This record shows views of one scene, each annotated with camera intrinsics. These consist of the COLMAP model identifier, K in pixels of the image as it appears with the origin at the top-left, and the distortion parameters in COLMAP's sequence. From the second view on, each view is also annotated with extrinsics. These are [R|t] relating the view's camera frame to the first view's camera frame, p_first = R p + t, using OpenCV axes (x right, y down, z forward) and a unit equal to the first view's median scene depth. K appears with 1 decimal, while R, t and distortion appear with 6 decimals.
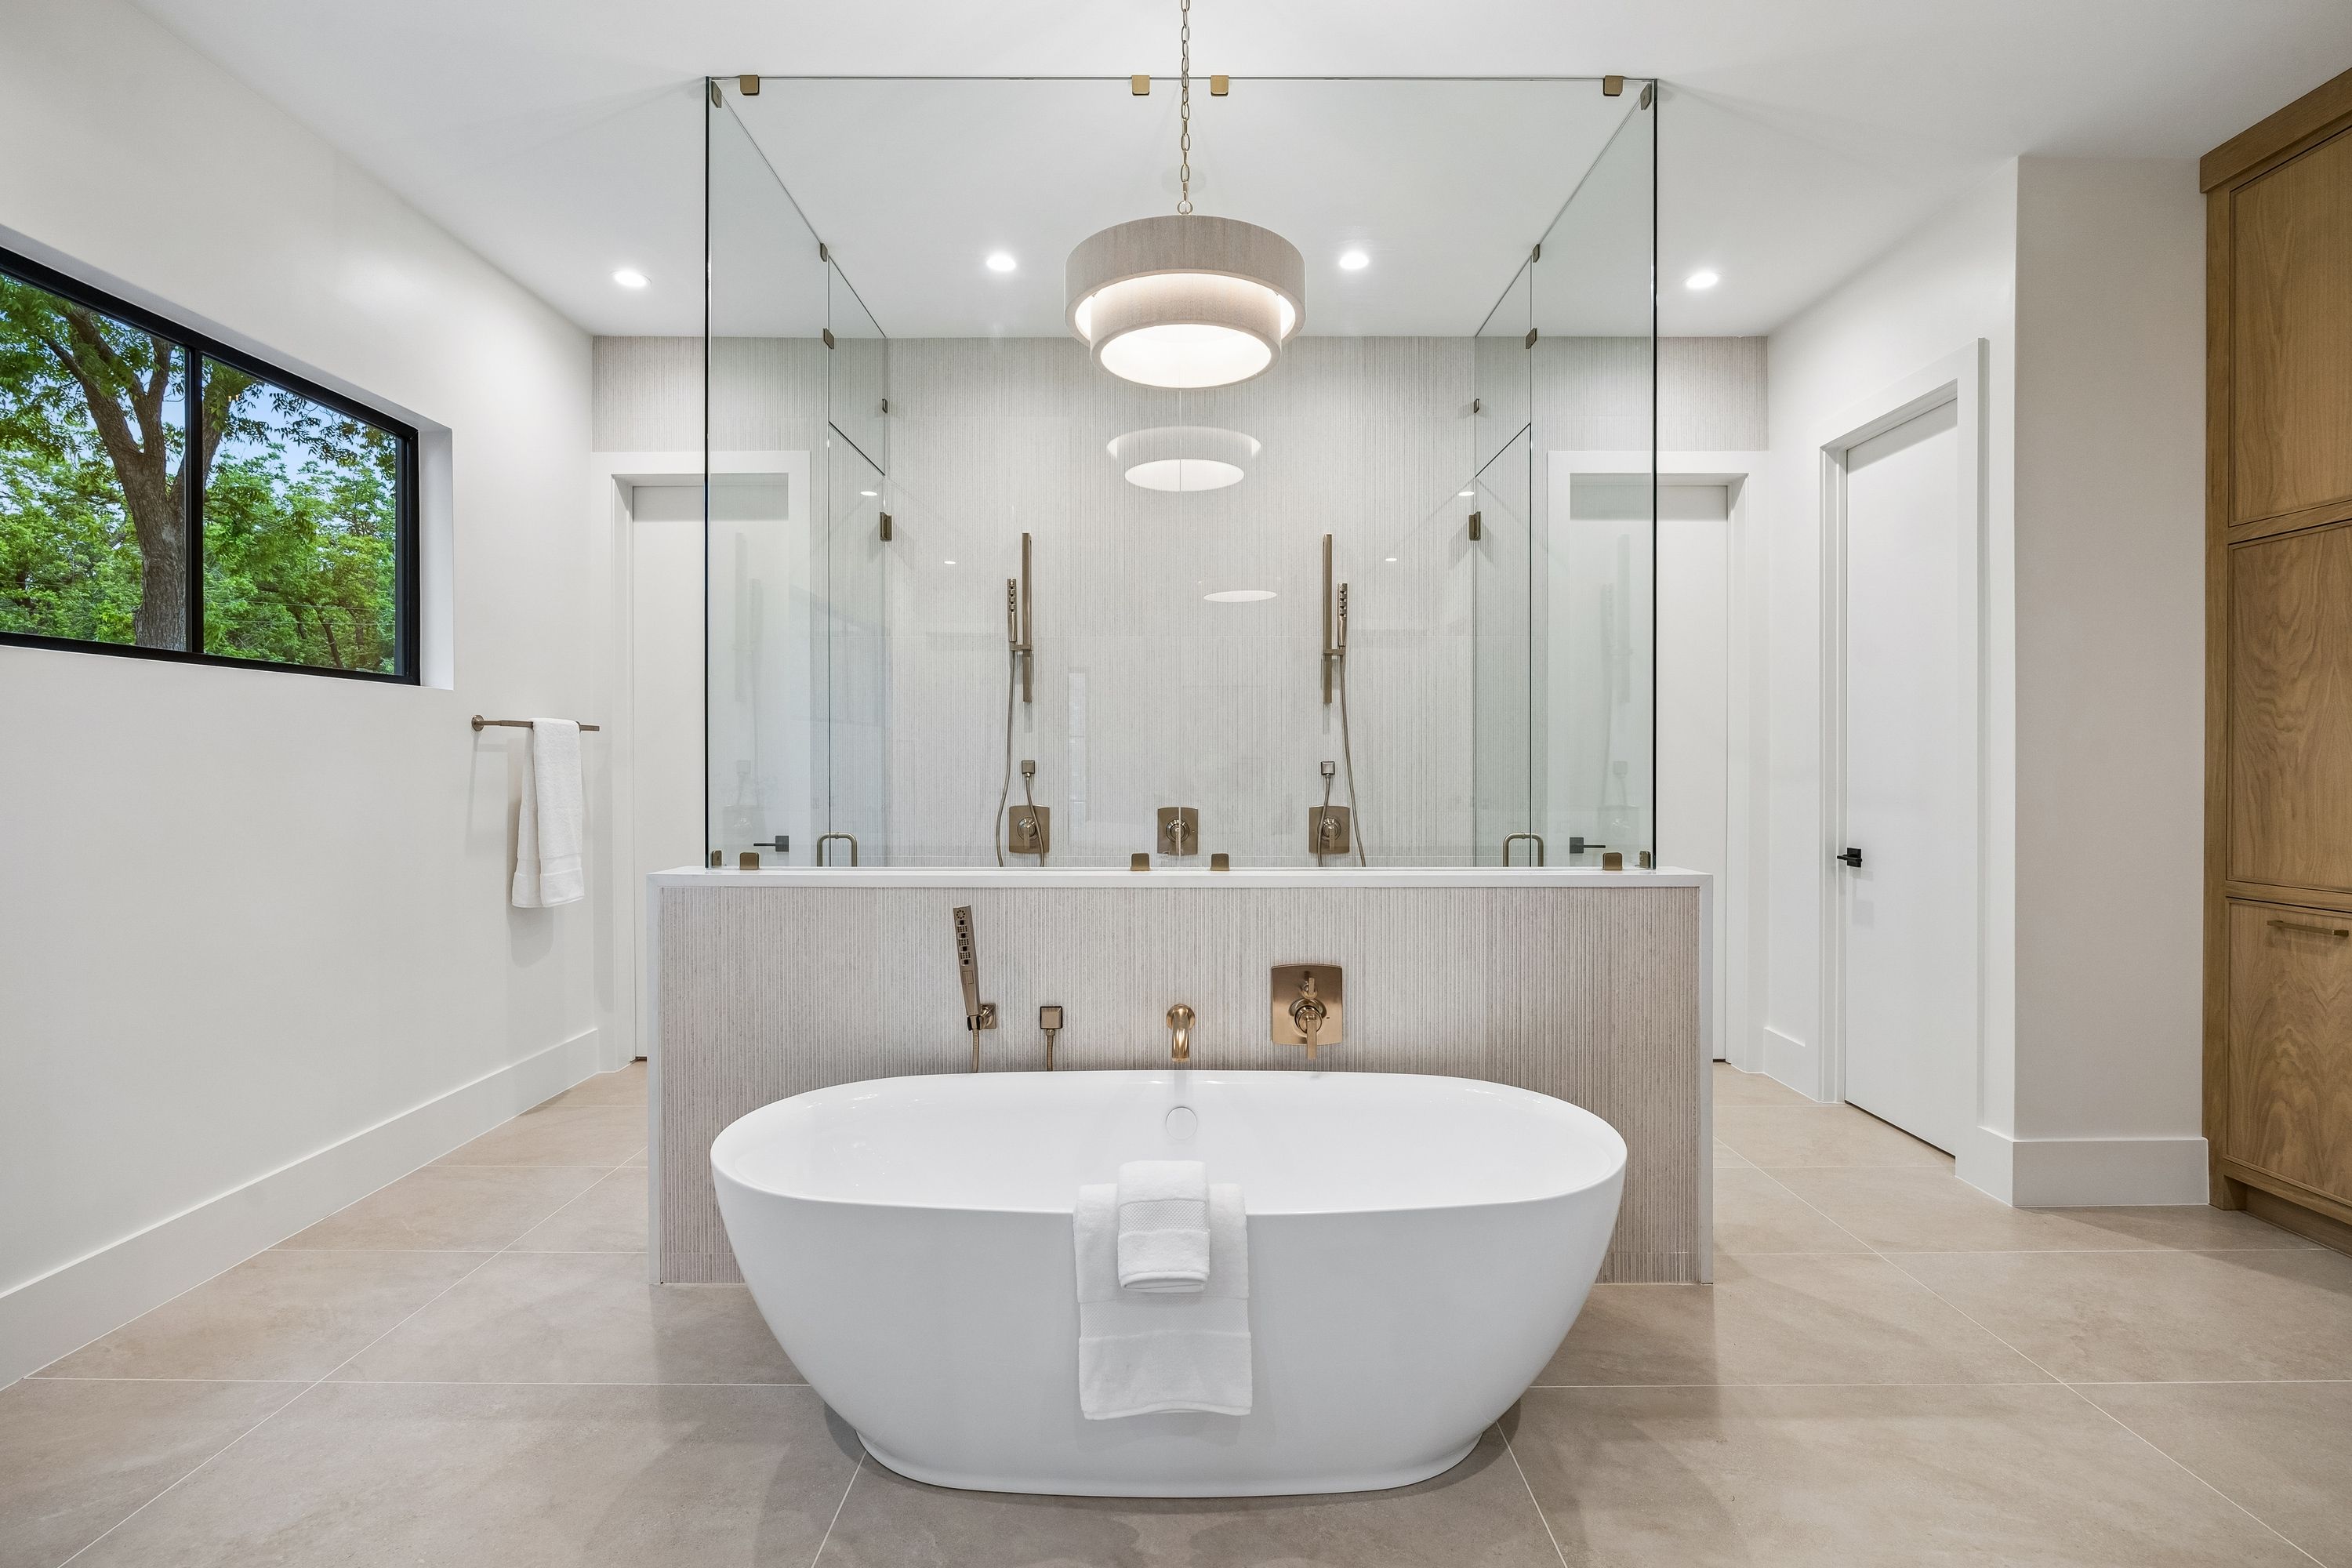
lens RADIAL K [[1102.4, 0, 1176.9], [0, 1102.4, 773.3], [0, 0, 1]] dist [0.001853, 0.000044]
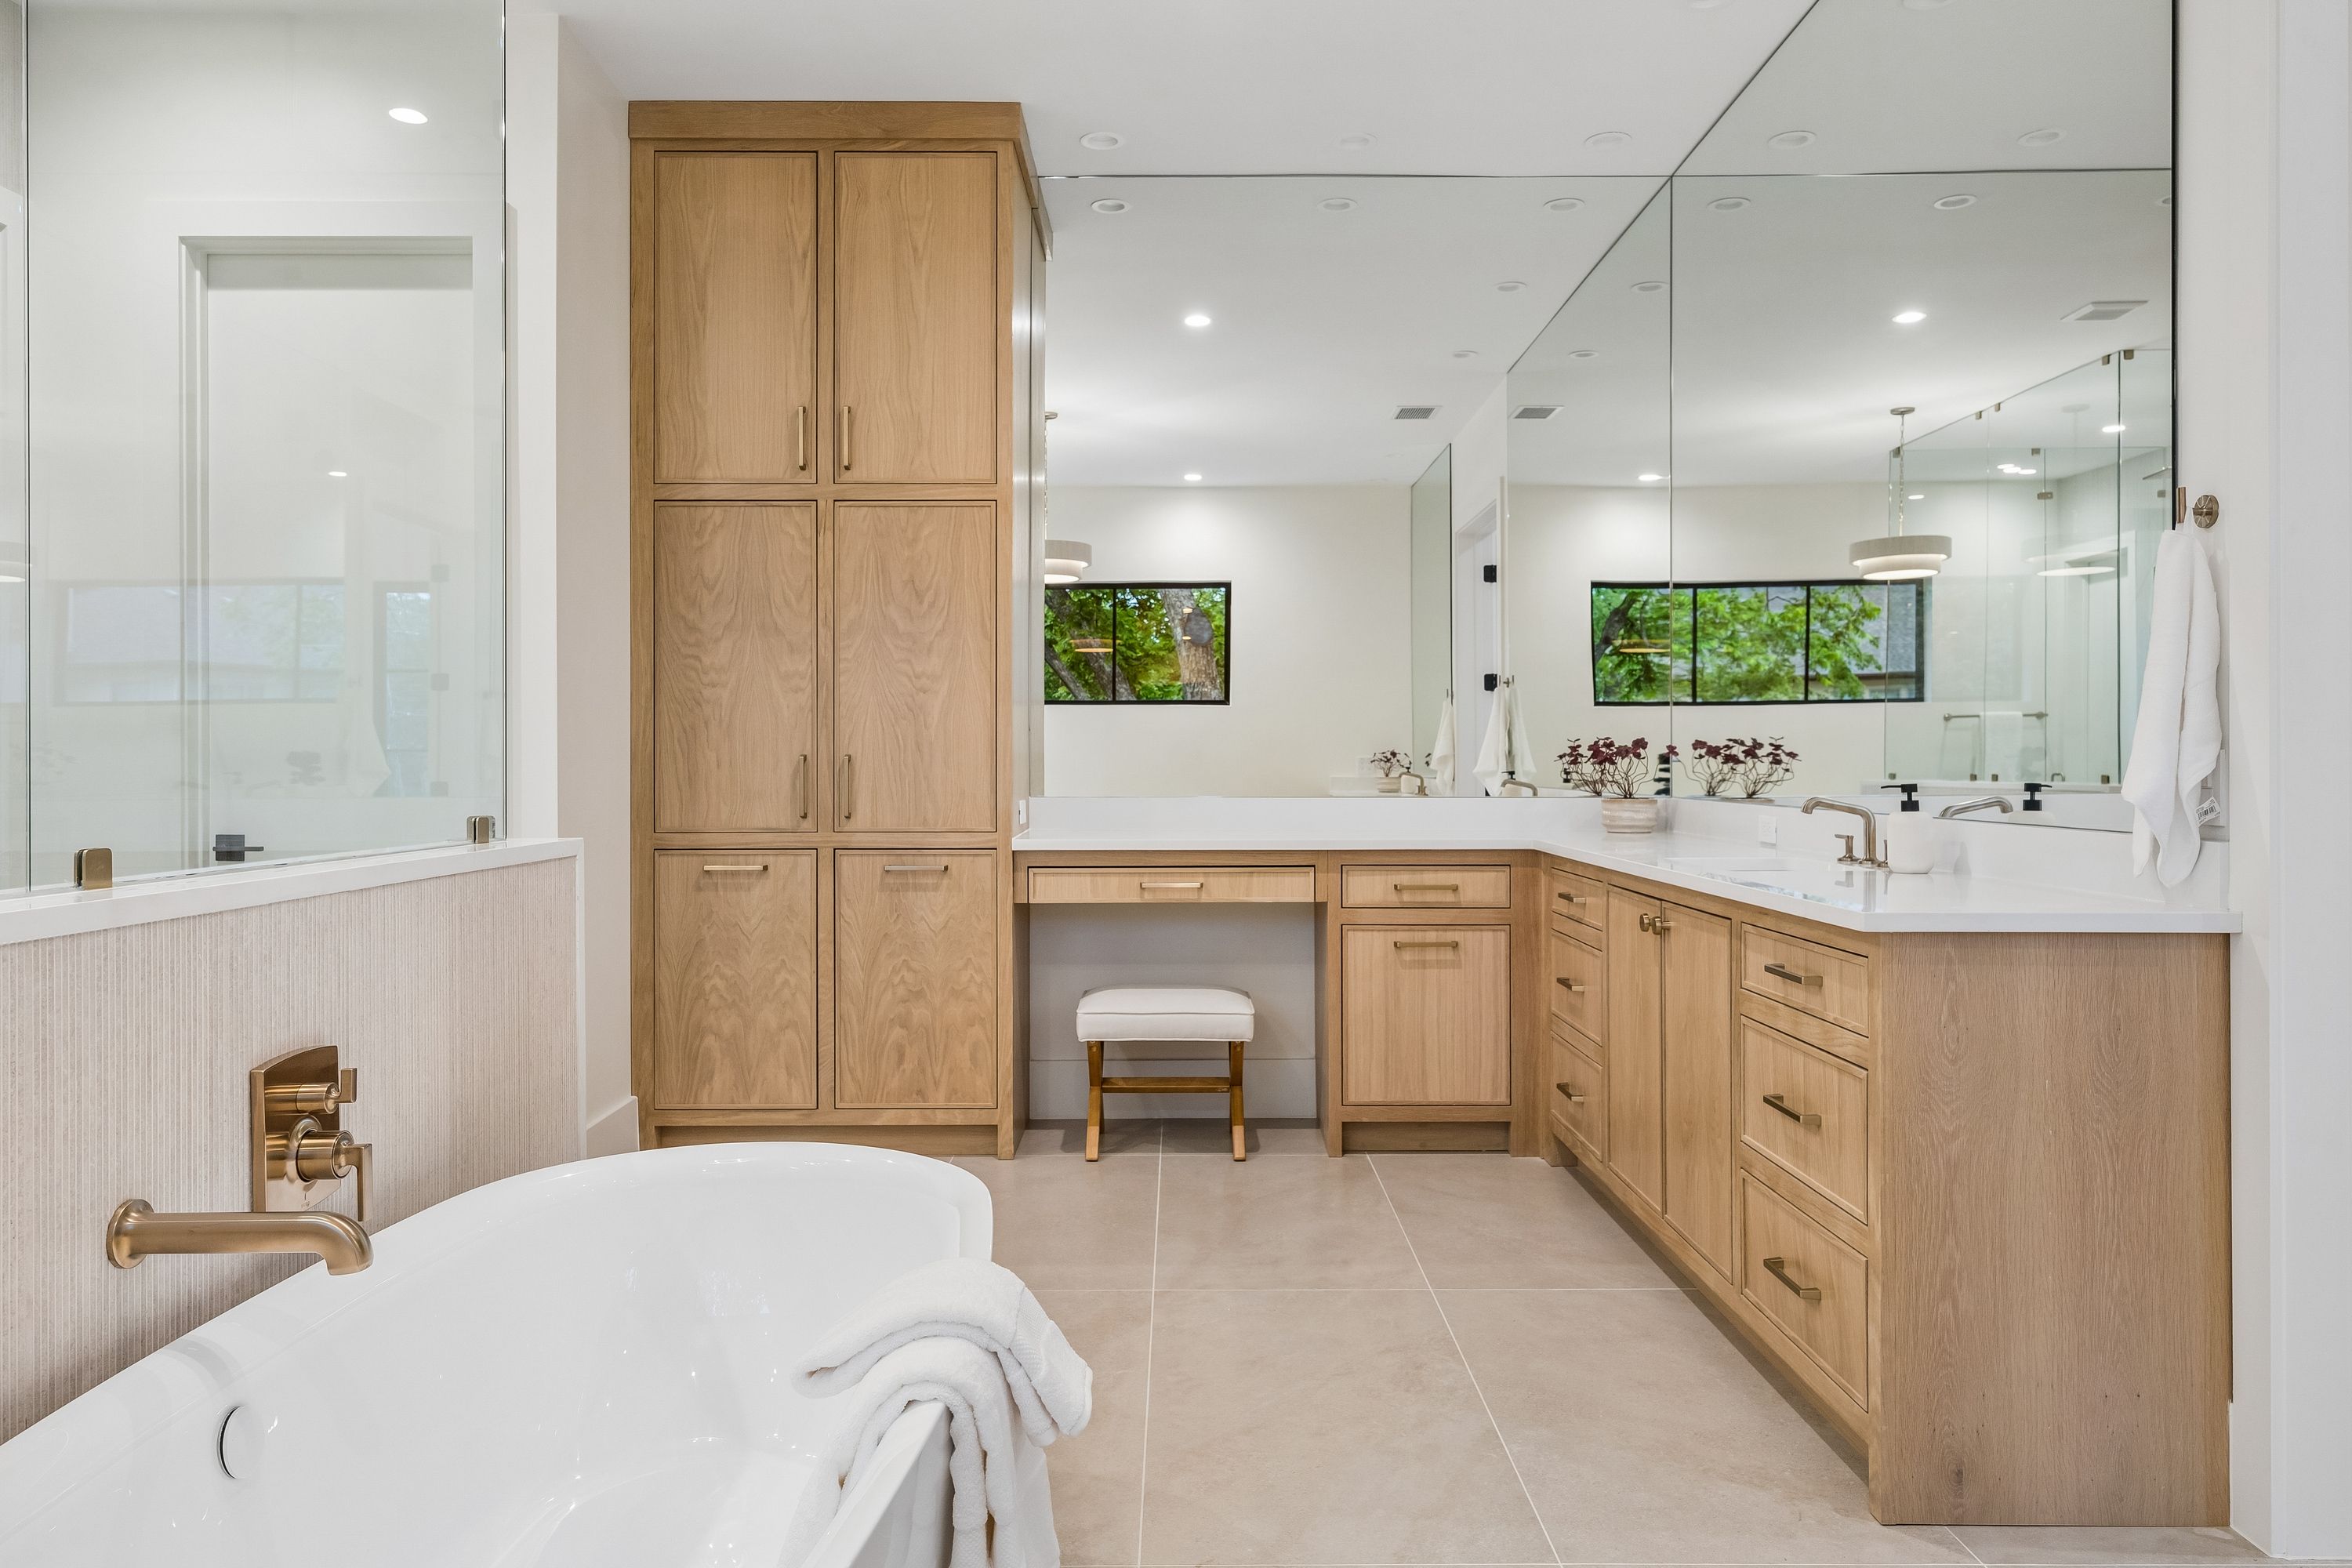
lens RADIAL K [[1680.8, 0, 1177.2], [0, 1680.8, 773.6], [0, 0, 1]] dist [0.032391, 0.000037]
pose [[-0.011390, -0.004316, 0.999926, -0.625711], [0.013631, 0.999897, 0.004471, 0.044477], [-0.999842, 0.013681, -0.011330, 0.567353]]
